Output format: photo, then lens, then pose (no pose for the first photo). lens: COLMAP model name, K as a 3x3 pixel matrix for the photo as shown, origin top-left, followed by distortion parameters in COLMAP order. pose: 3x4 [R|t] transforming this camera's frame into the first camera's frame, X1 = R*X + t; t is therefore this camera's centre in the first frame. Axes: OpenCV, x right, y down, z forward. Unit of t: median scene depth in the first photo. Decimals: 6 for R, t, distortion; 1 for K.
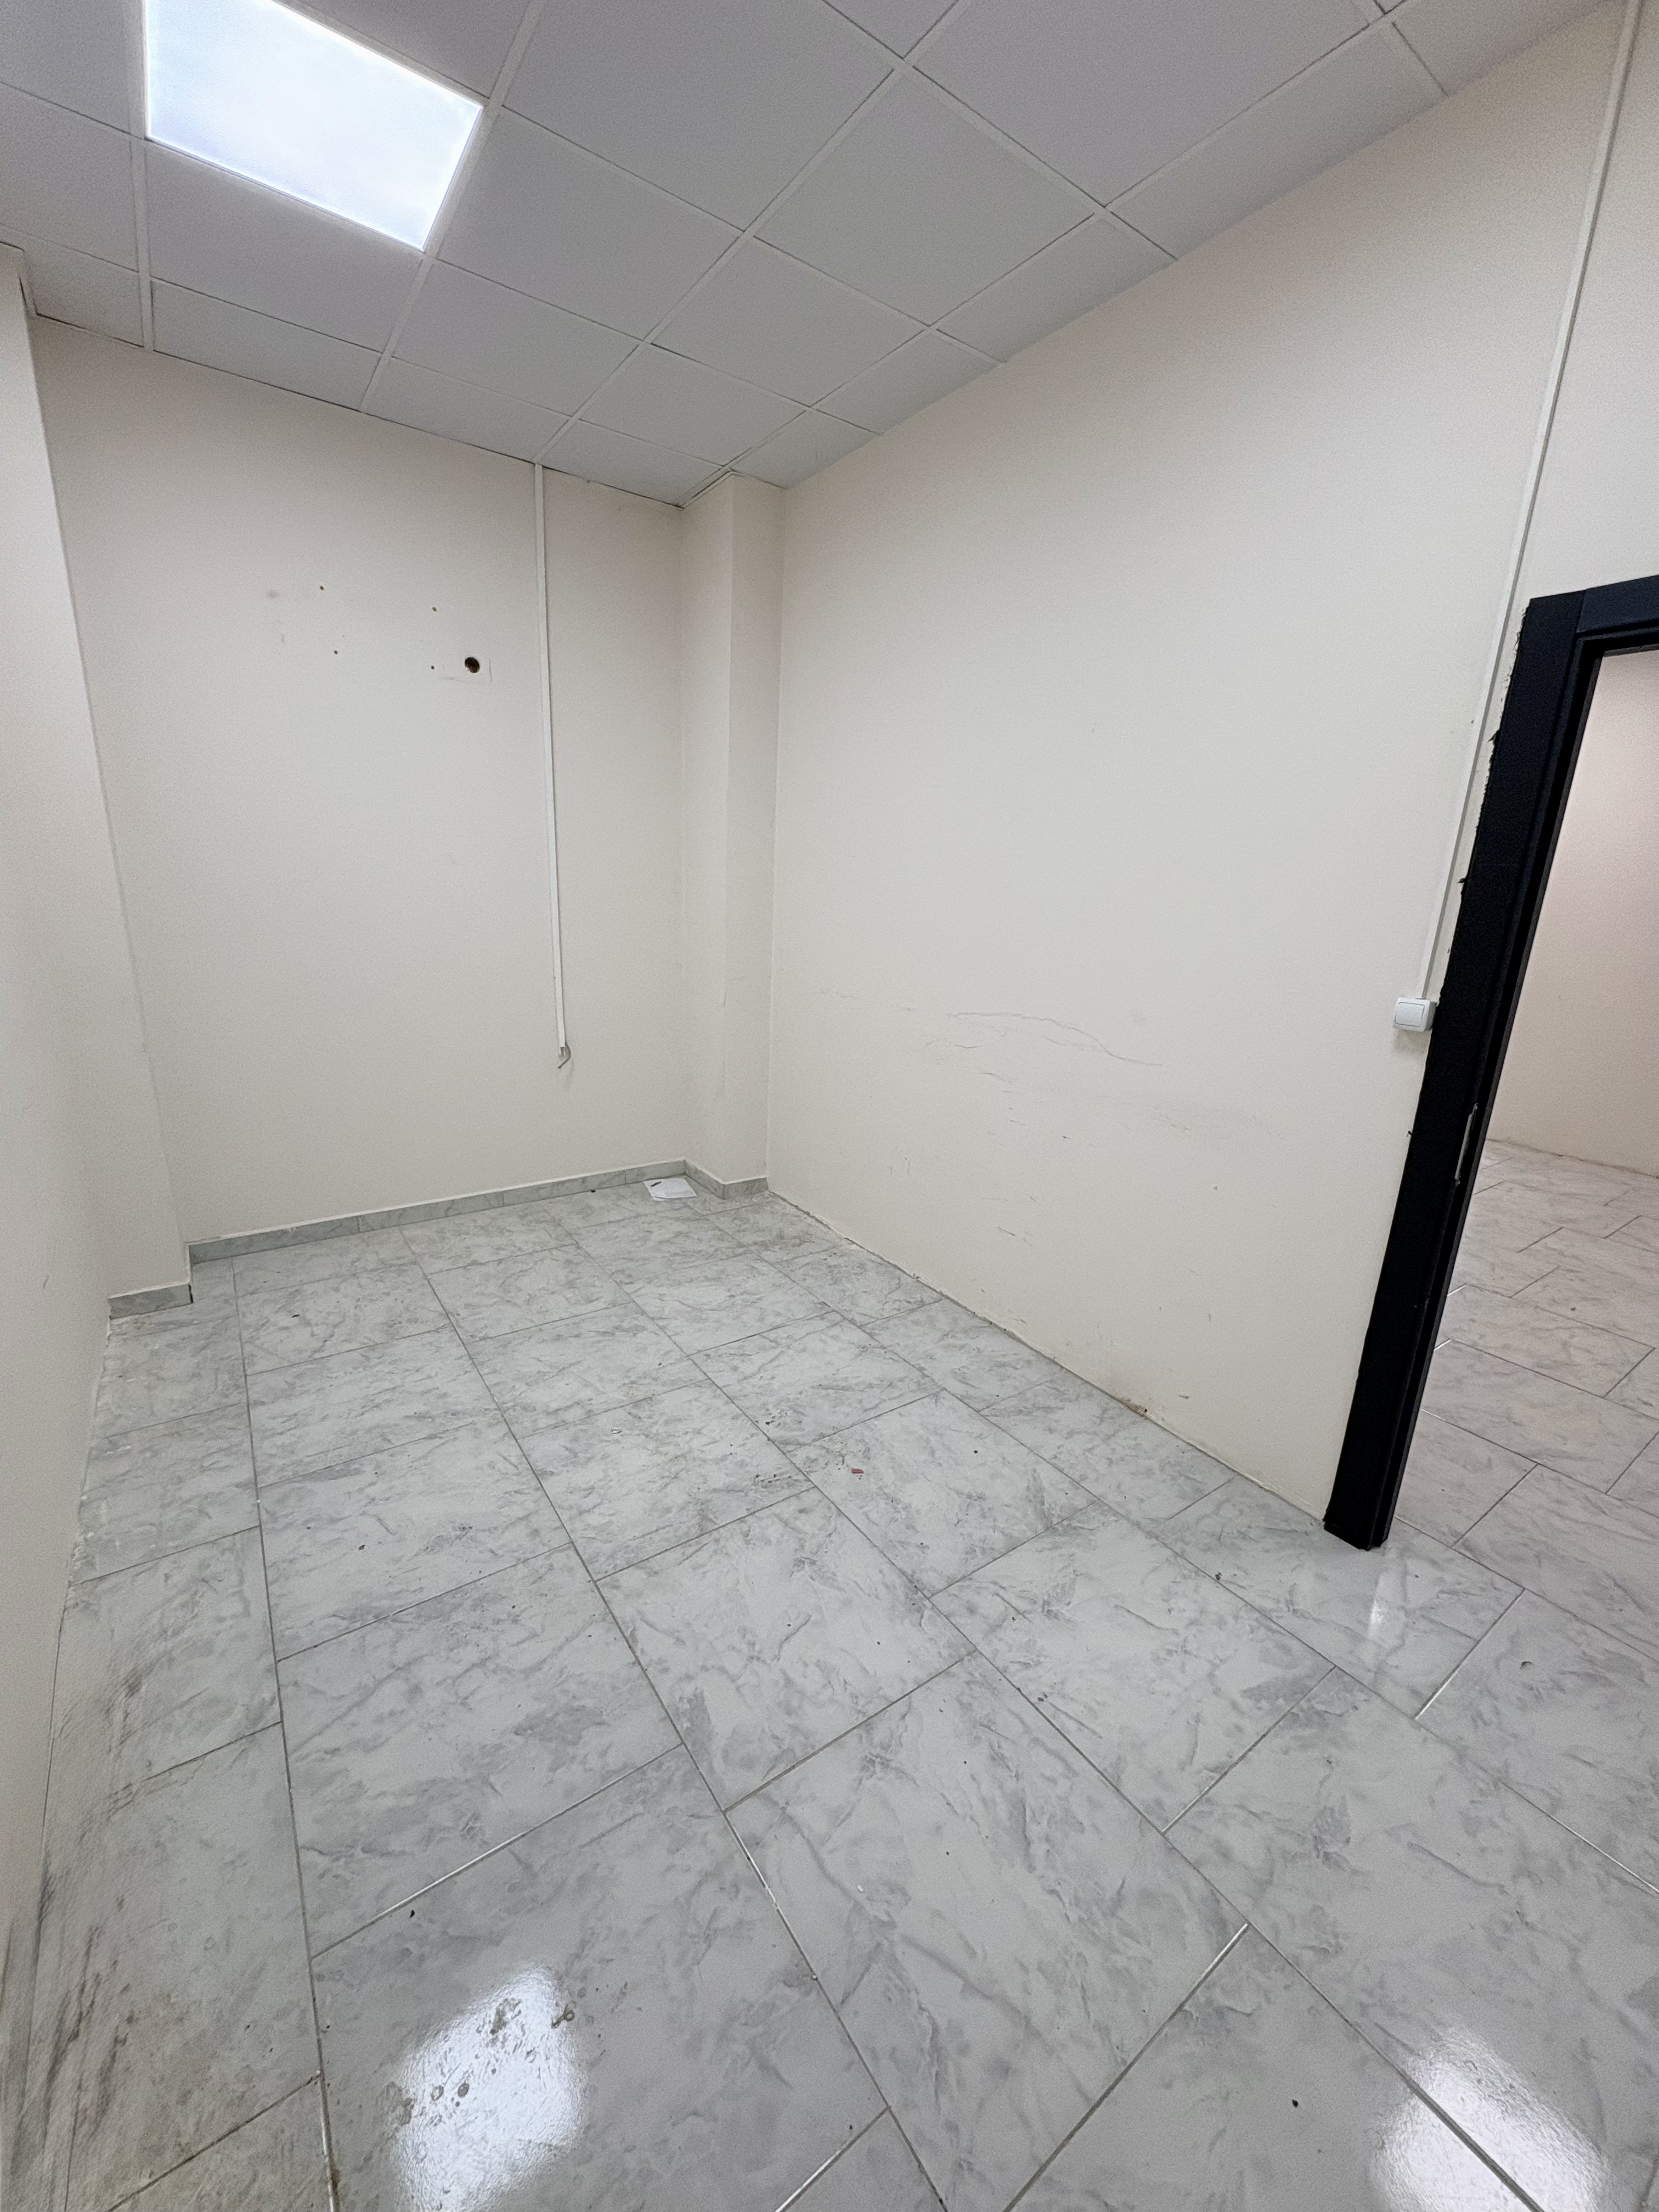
lens RADIAL K [[883.5, 0, 831.1], [0, 883.5, 1105.5], [0, 0, 1]] dist [0.000744, -0.000011]
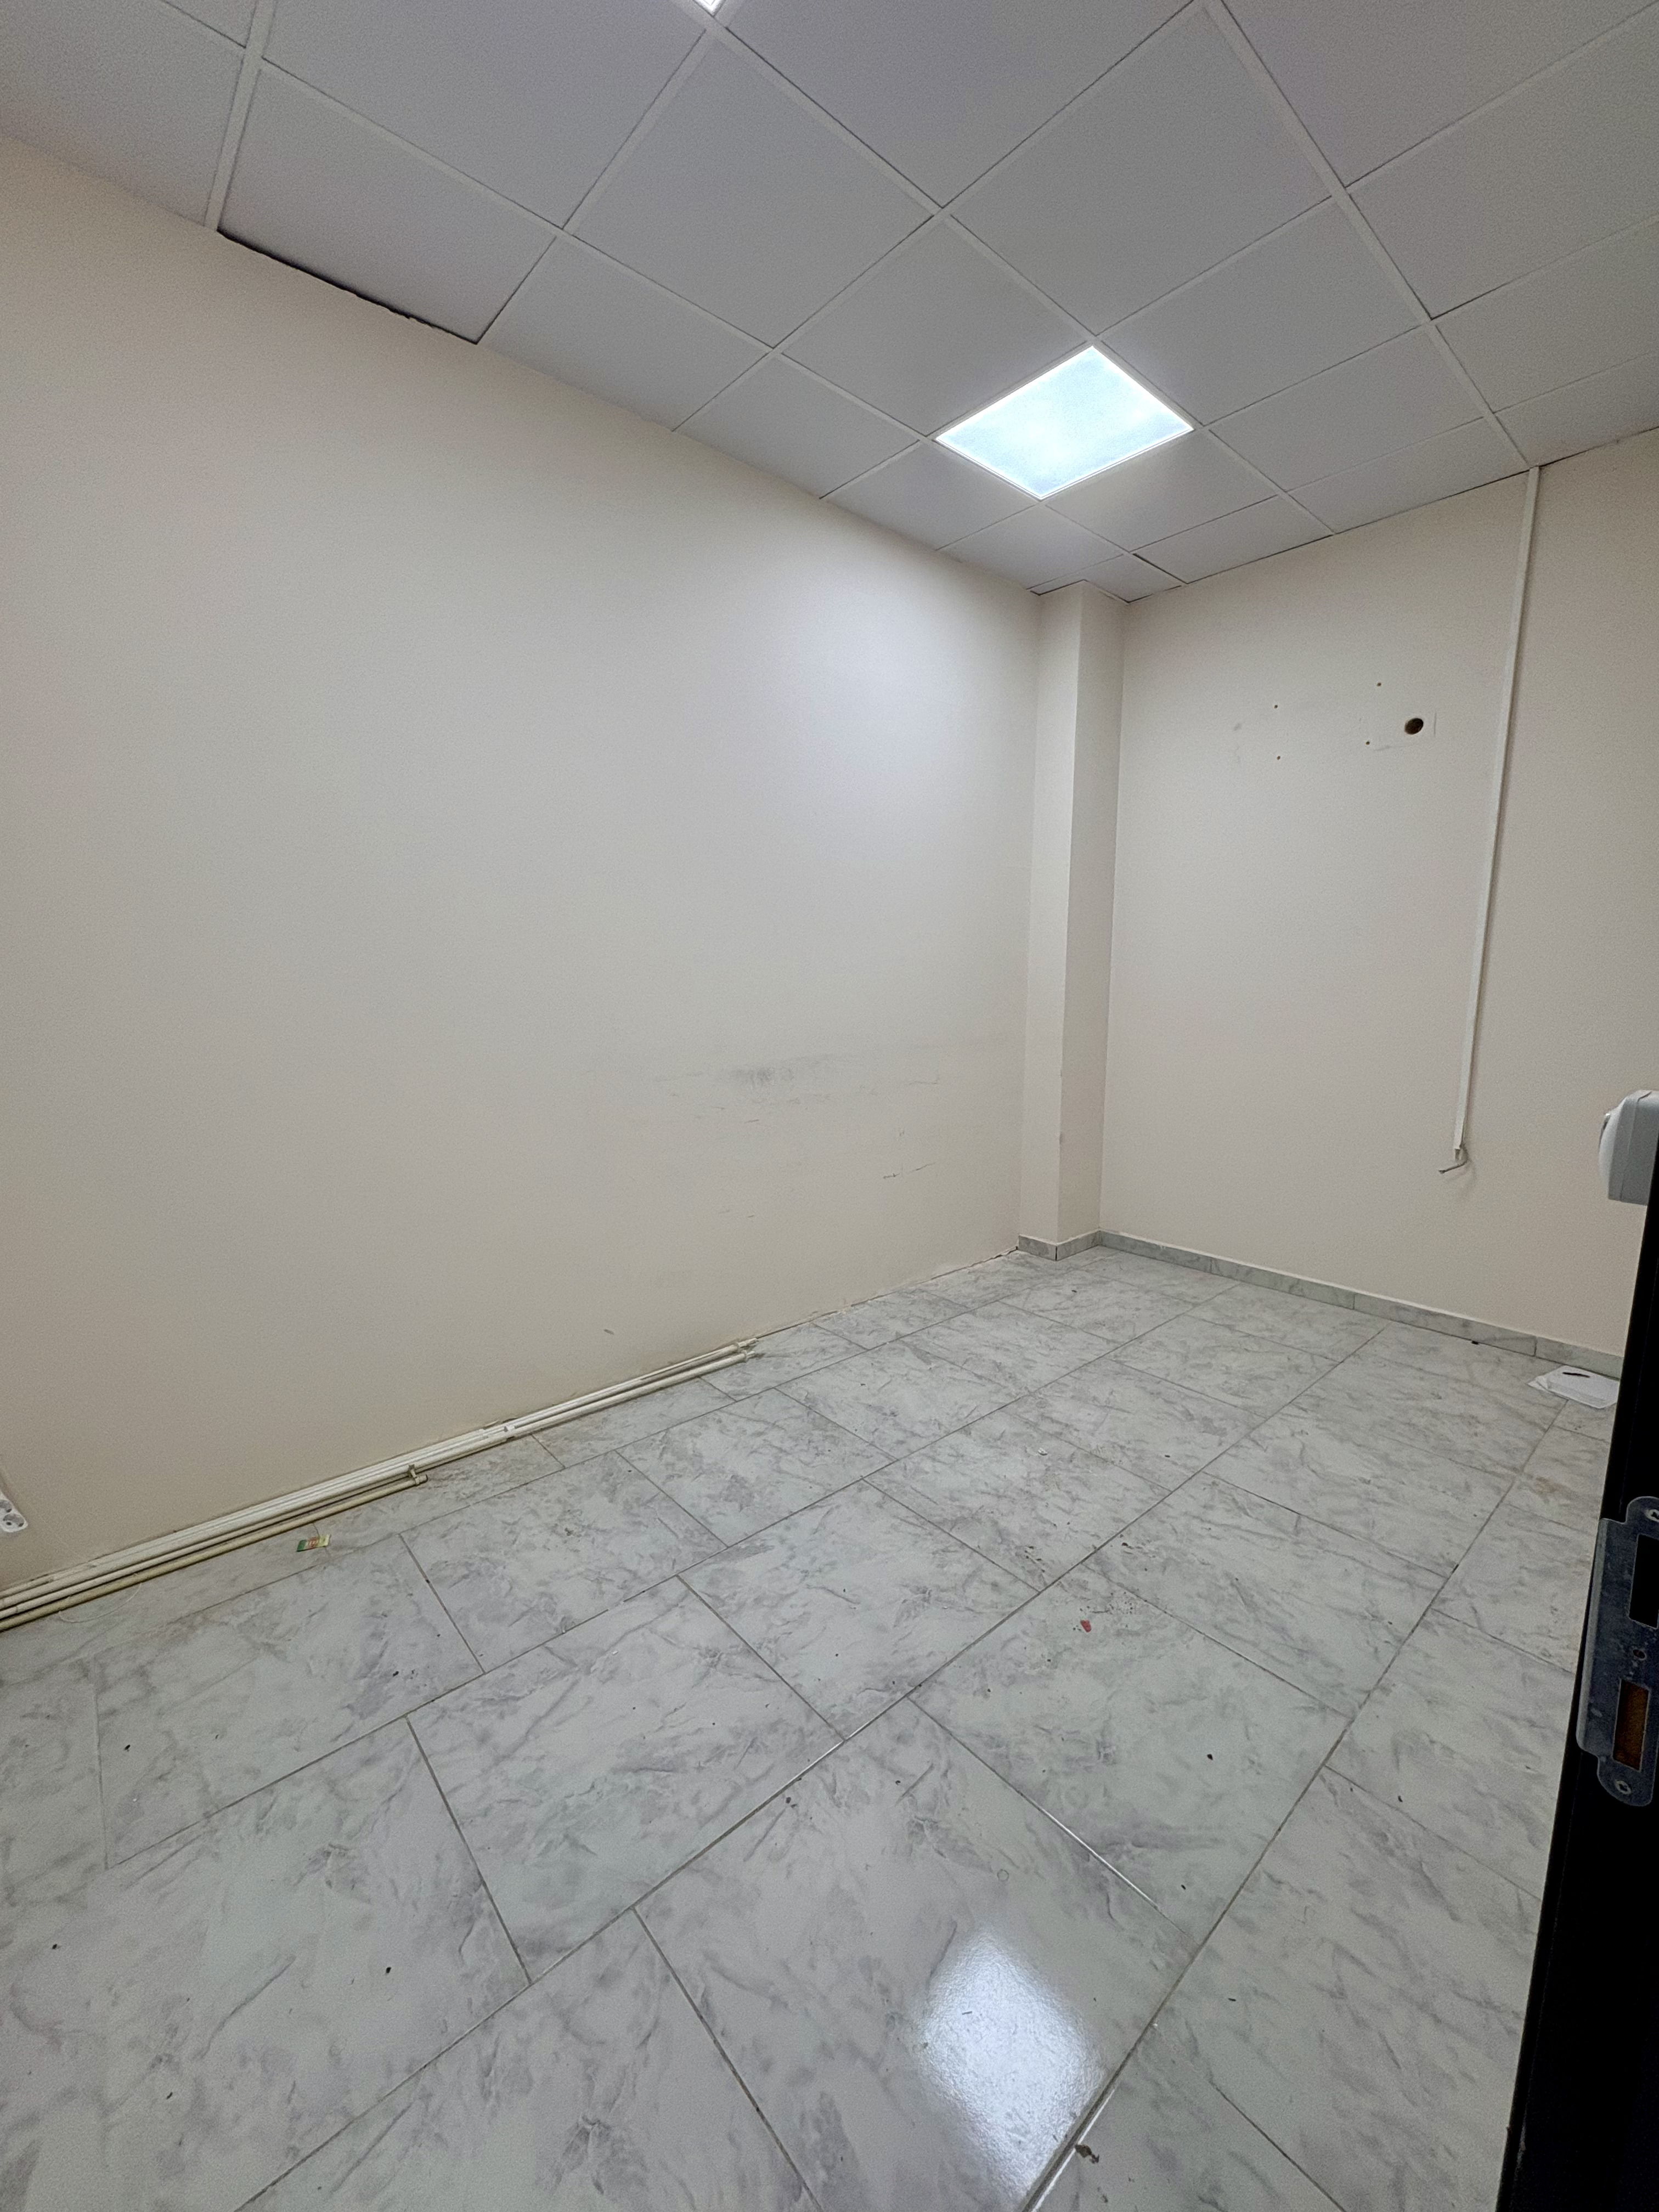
lens RADIAL K [[897.2, 0, 828.0], [0, 897.2, 1100.5], [0, 0, 1]] dist [0.000903, -0.000060]
pose [[0.090501, 0.108264, -0.989994, 0.787020], [-0.247258, 0.965391, 0.082970, -0.058742], [0.964714, 0.237275, 0.114138, 0.583105]]
